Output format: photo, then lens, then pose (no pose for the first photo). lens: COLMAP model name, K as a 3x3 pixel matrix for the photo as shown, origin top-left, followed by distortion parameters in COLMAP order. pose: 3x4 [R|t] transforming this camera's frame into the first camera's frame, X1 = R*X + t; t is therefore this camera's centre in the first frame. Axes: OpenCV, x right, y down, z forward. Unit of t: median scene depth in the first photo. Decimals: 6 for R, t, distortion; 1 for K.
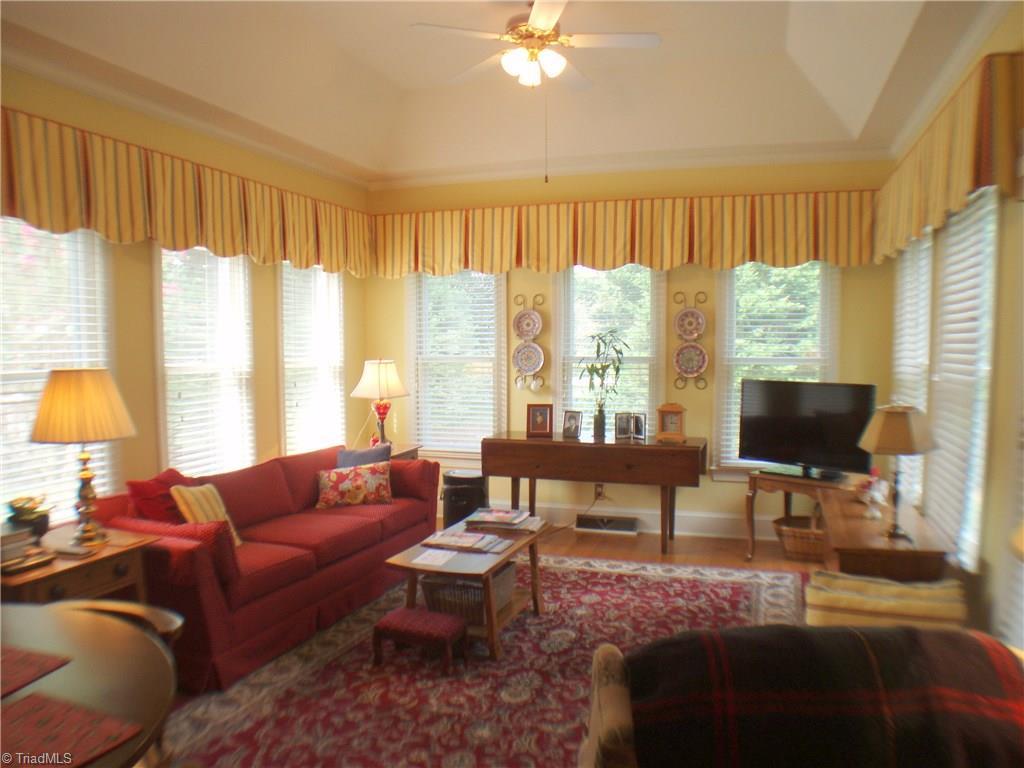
lens RADIAL K [[762.0, 0, 524.7], [0, 762.0, 389.2], [0, 0, 1]] dist [-0.180119, 0.082000]
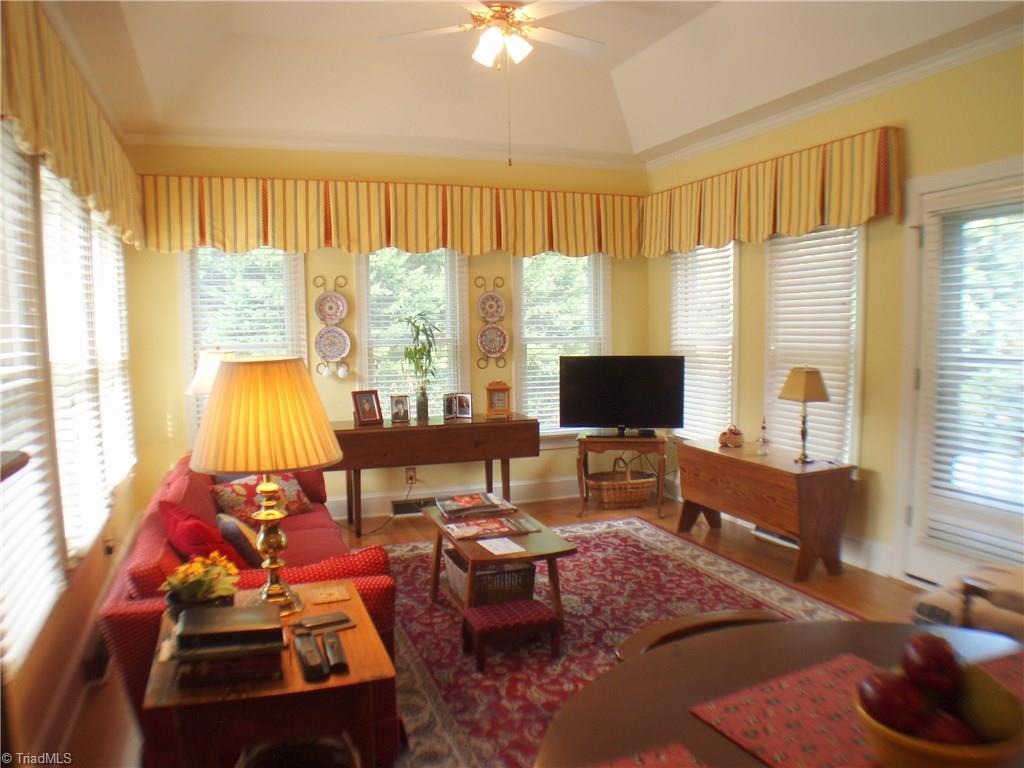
lens RADIAL K [[762.0, 0, 524.7], [0, 762.0, 389.2], [0, 0, 1]] dist [-0.180119, 0.082000]
pose [[0.774265, -0.061464, 0.629869, -0.427669], [0.048943, 0.998107, 0.037235, -0.008111], [-0.630966, 0.001998, 0.775808, 0.139354]]
